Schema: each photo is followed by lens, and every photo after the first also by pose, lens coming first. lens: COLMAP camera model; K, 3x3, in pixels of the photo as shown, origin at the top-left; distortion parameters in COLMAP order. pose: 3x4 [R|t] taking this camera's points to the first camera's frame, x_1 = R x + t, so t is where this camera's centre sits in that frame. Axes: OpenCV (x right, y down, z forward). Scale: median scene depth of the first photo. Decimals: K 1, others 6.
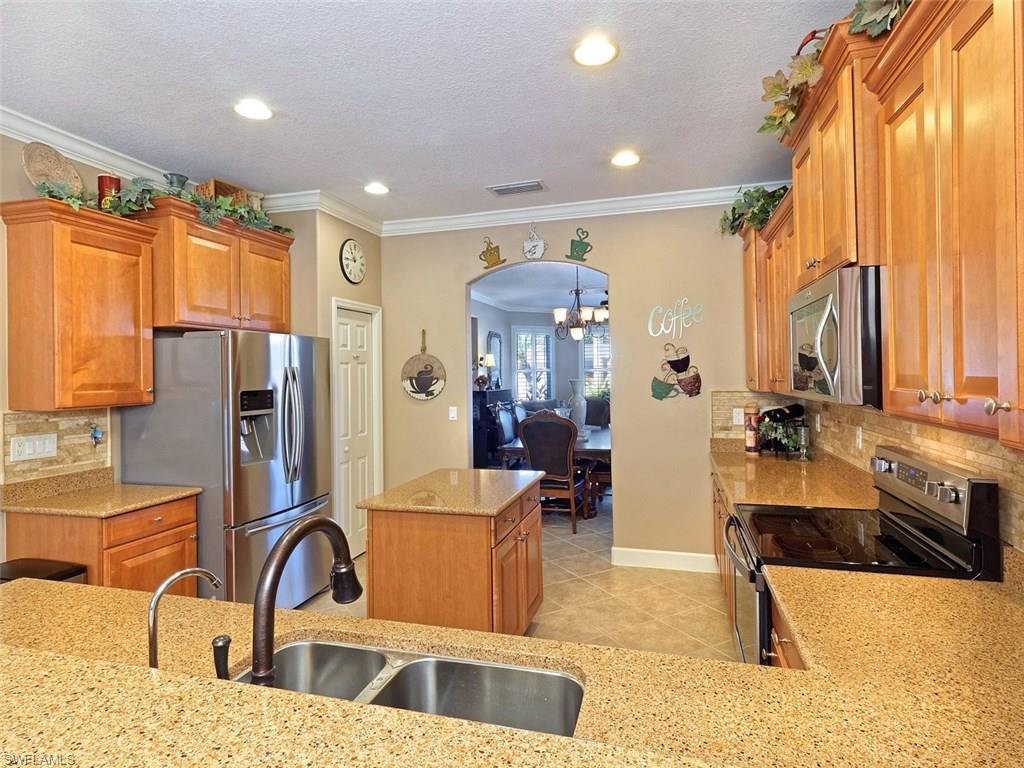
lens RADIAL K [[554.9, 0, 510.8], [0, 554.9, 366.1], [0, 0, 1]] dist [0.022809, -0.006824]
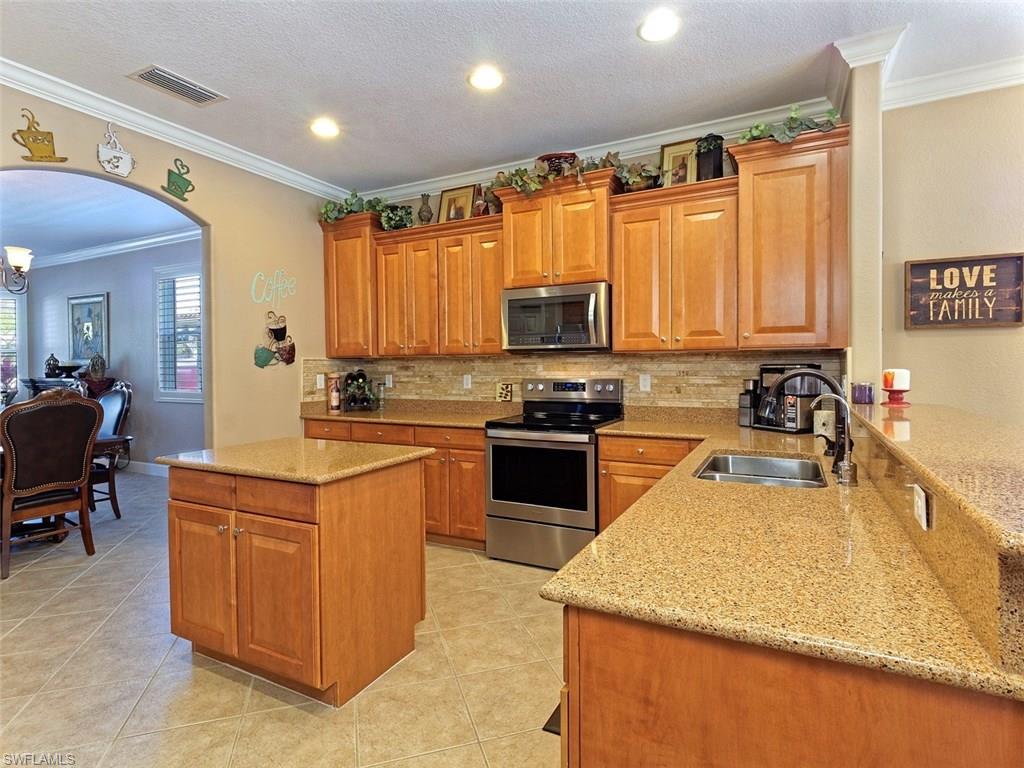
lens RADIAL K [[528.0, 0, 511.7], [0, 528.0, 376.8], [0, 0, 1]] dist [0.004383, -0.000288]
pose [[0.191424, -0.009515, 0.981461, -0.584152], [-0.004252, 0.999936, 0.010523, 0.066039], [-0.981498, -0.006188, 0.191371, 0.390262]]
